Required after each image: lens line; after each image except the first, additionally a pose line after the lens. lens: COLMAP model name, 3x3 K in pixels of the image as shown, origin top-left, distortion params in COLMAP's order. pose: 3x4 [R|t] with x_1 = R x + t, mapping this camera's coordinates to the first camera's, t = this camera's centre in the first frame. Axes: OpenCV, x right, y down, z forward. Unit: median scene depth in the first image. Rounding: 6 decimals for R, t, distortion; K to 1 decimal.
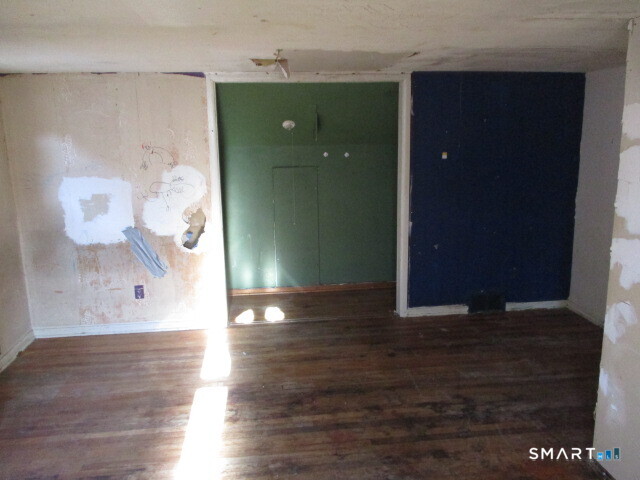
lens RADIAL K [[542.1, 0, 320.2], [0, 542.1, 240.9], [0, 0, 1]] dist [-0.009216, 0.002260]
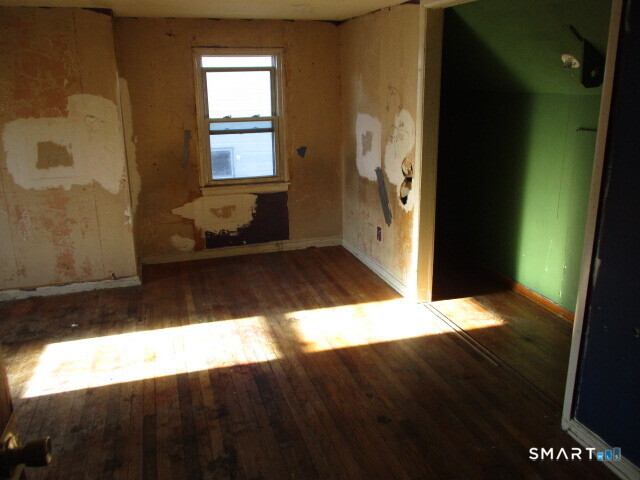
lens RADIAL K [[542.1, 0, 320.4], [0, 542.1, 238.0], [0, 0, 1]] dist [-0.009216, 0.002260]
pose [[0.184717, 0.291922, -0.938435, 0.682343], [-0.206064, 0.945146, 0.253449, -0.150969], [0.960946, 0.146562, 0.234739, 0.754884]]
